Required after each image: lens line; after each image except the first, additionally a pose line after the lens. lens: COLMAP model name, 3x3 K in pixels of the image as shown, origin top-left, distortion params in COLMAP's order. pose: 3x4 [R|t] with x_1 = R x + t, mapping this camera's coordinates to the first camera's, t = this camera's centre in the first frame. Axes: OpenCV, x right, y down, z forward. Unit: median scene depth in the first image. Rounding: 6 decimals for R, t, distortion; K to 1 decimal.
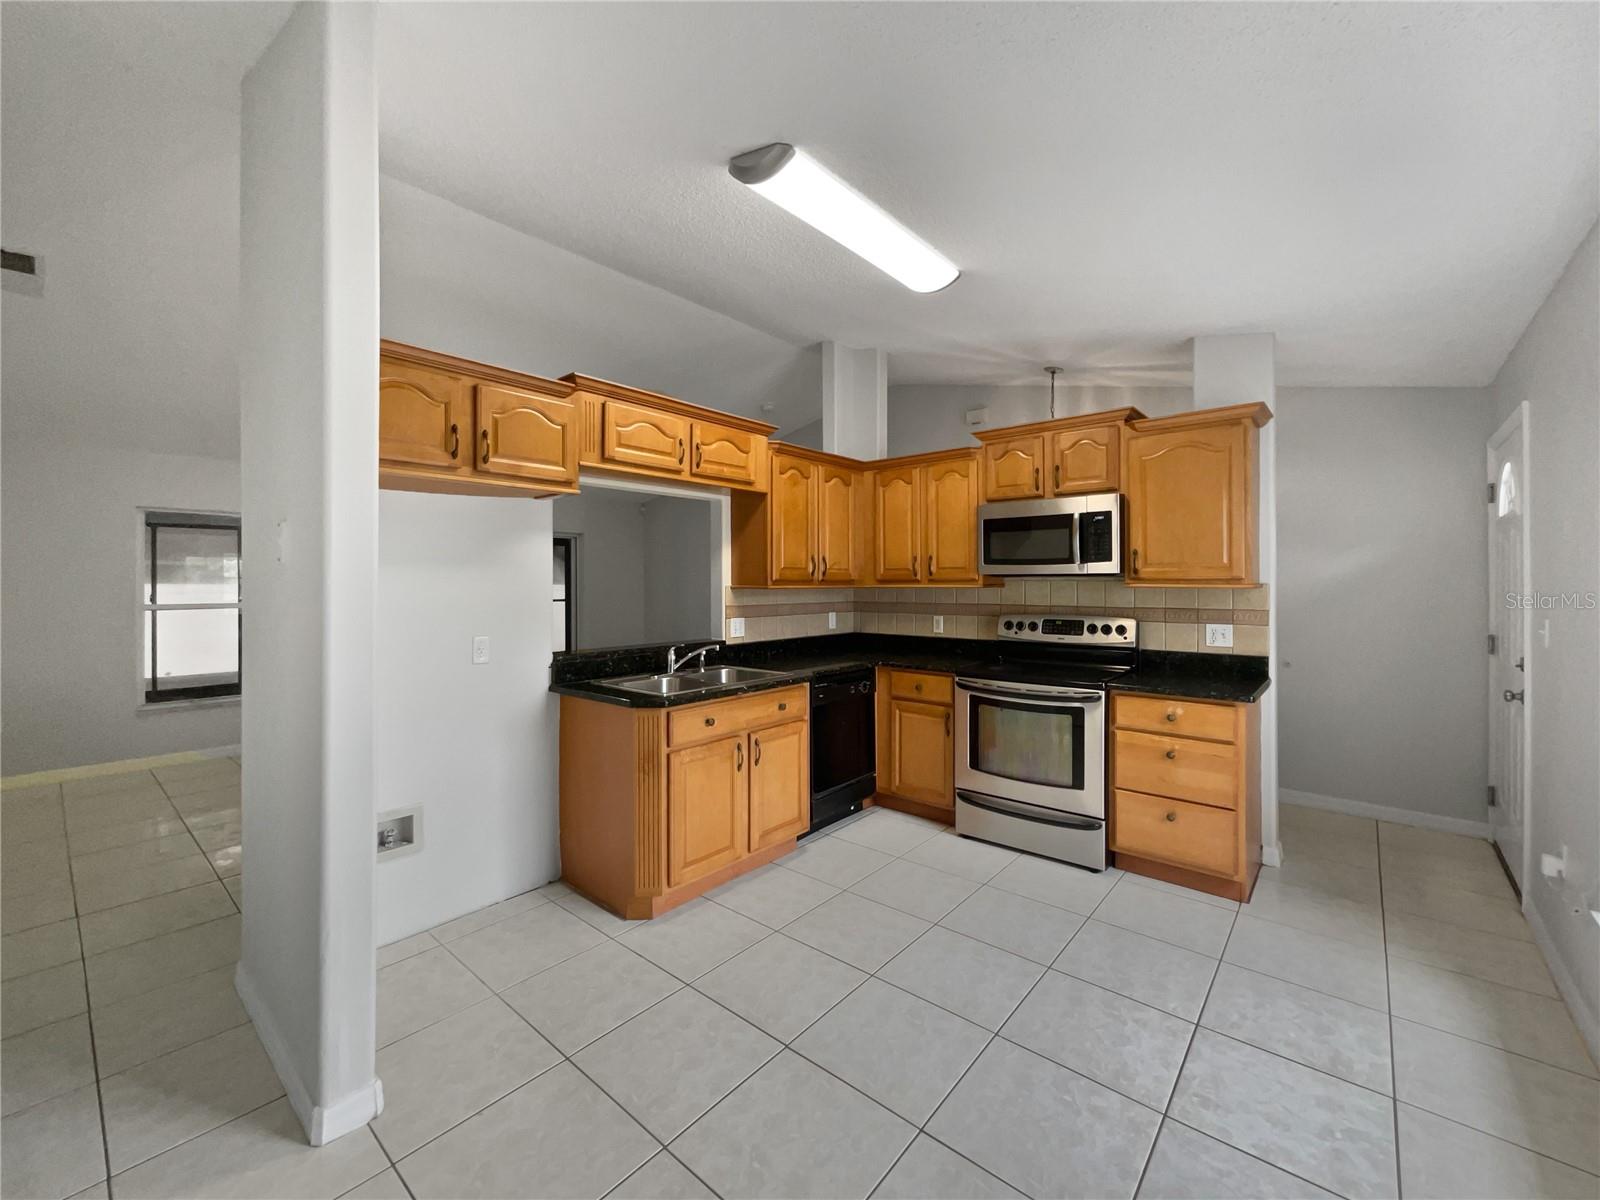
lens RADIAL K [[645.7, 0, 799.2], [0, 645.7, 584.5], [0, 0, 1]] dist [0.000944, -0.000215]
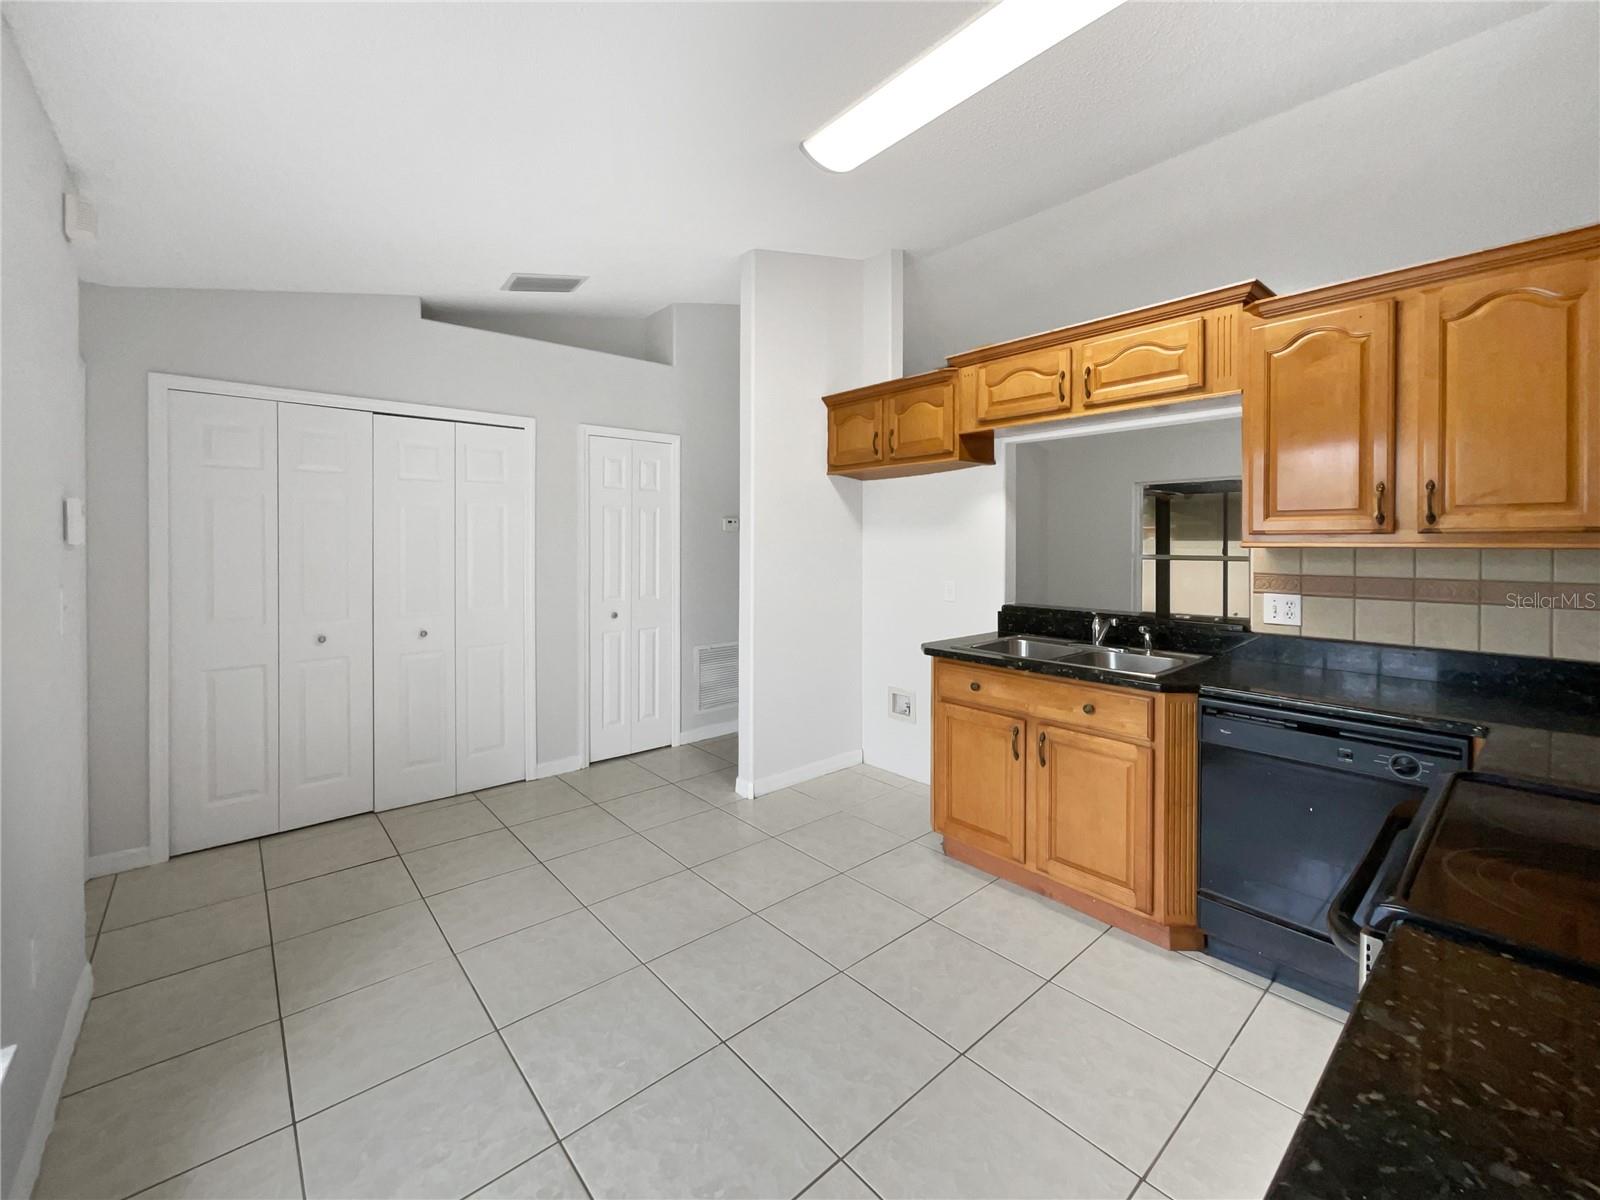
lens RADIAL K [[667.6, 0, 796.5], [0, 667.6, 548.9], [0, 0, 1]] dist [-0.049901, 0.026907]
pose [[-0.144585, 0.013405, -0.989402, 0.794234], [0.001063, 0.999910, 0.013392, -0.001302], [0.989492, 0.000884, -0.144587, 0.827391]]
